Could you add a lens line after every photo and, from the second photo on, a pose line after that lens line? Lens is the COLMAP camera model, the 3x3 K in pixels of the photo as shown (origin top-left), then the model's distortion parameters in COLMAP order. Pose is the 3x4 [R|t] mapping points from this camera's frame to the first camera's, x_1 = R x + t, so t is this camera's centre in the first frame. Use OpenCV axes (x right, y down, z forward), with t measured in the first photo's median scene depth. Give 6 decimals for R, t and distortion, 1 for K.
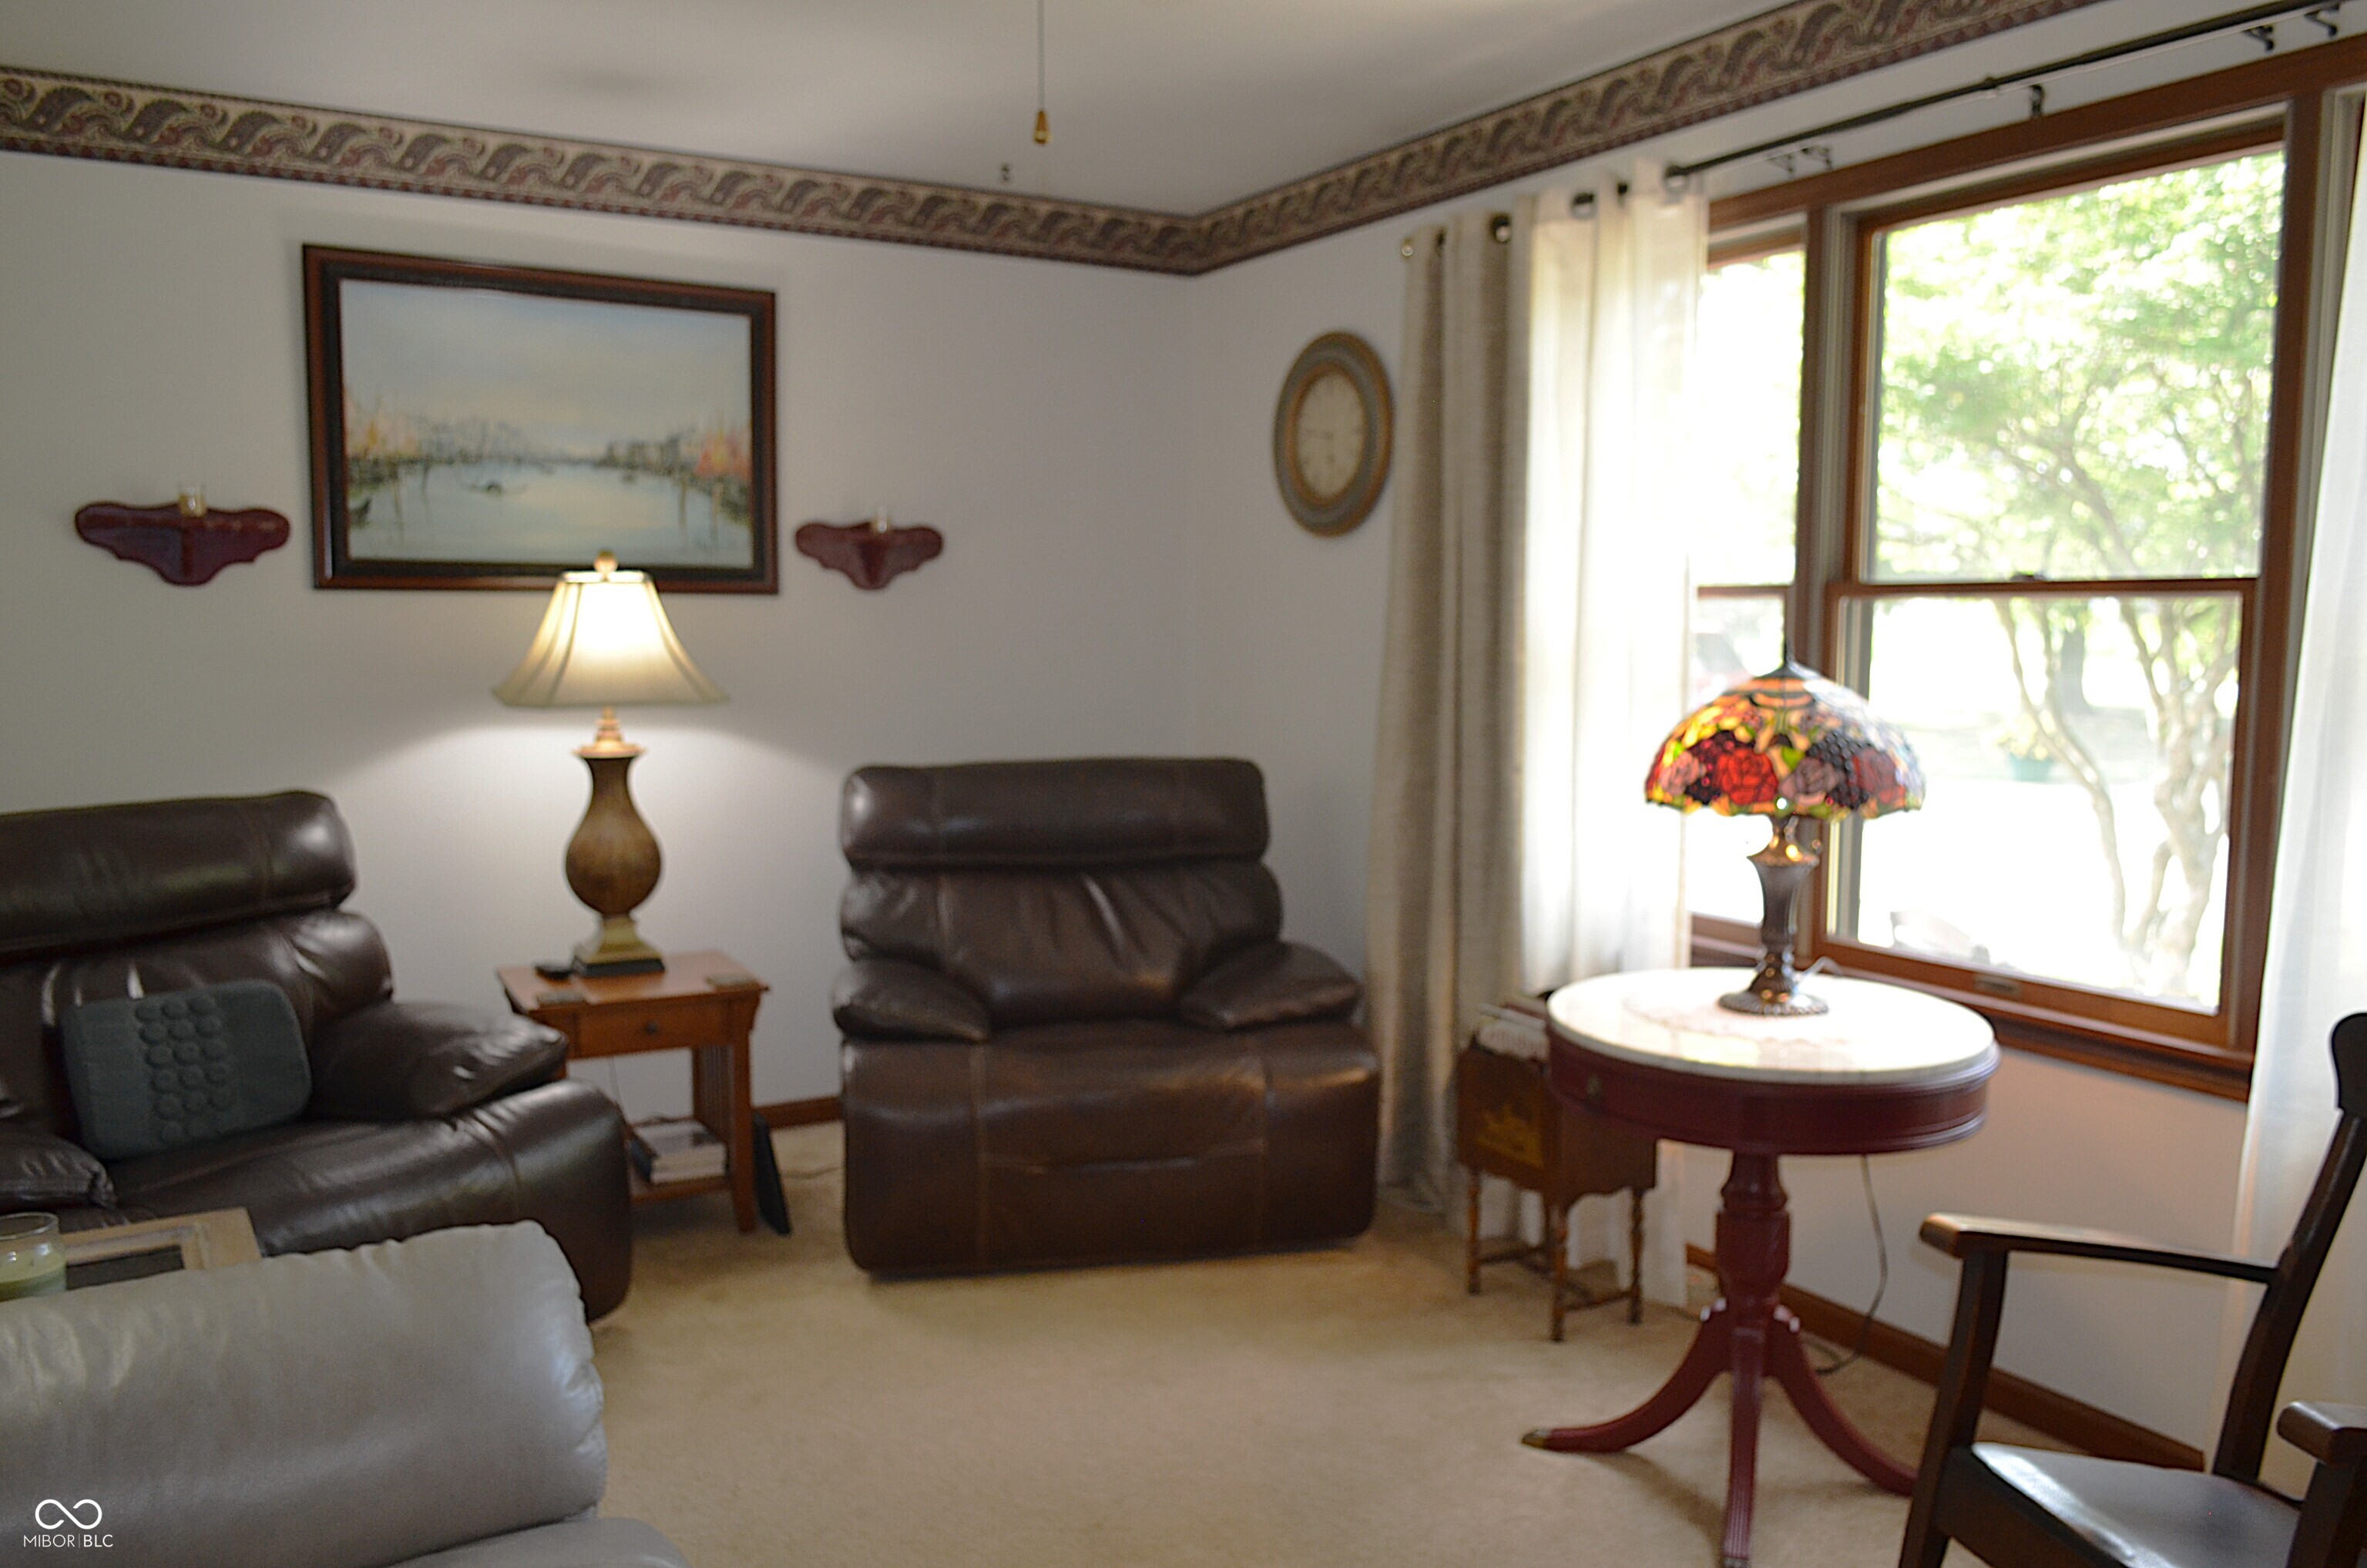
lens RADIAL K [[1845.3, 0, 1180.9], [0, 1845.3, 782.9], [0, 0, 1]] dist [-0.011097, 0.001251]
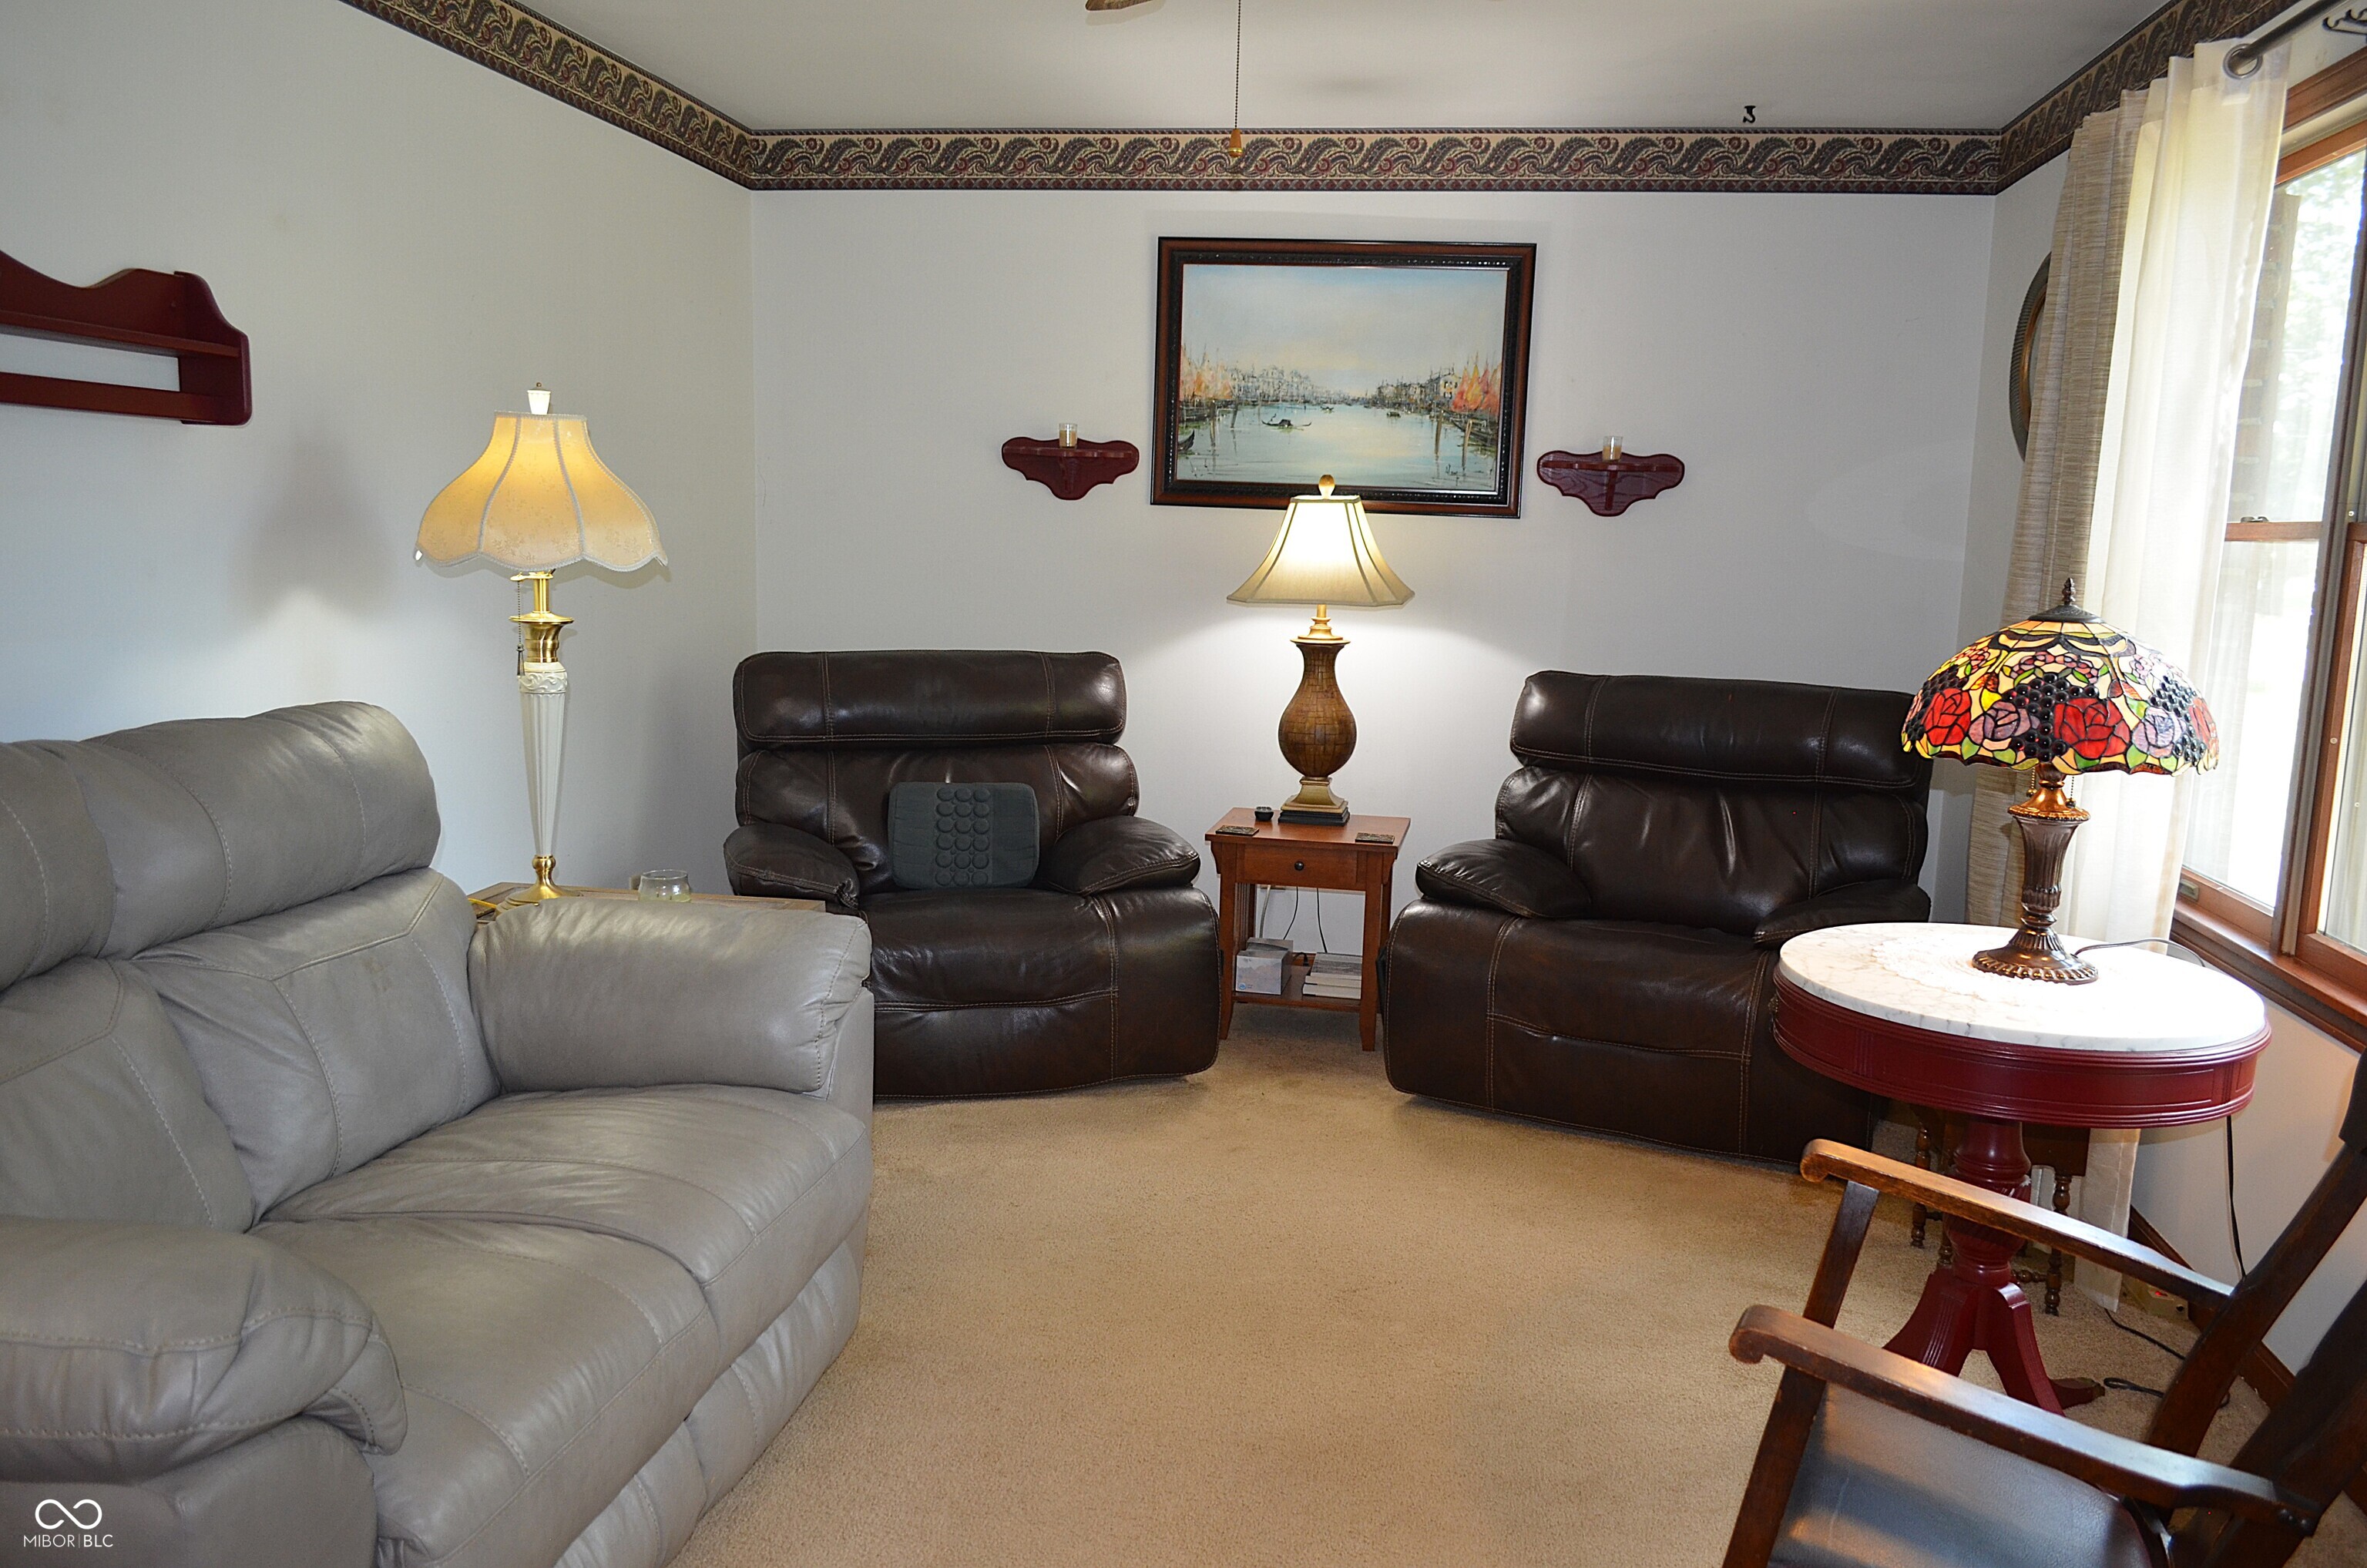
lens RADIAL K [[1845.3, 0, 1212.5], [0, 1845.3, 794.1], [0, 0, 1]] dist [-0.011097, 0.001251]
pose [[0.767359, 0.114581, -0.630897, 0.414309], [-0.088113, 0.993414, 0.073247, 0.000352], [0.635134, -0.000616, 0.772401, 0.011671]]
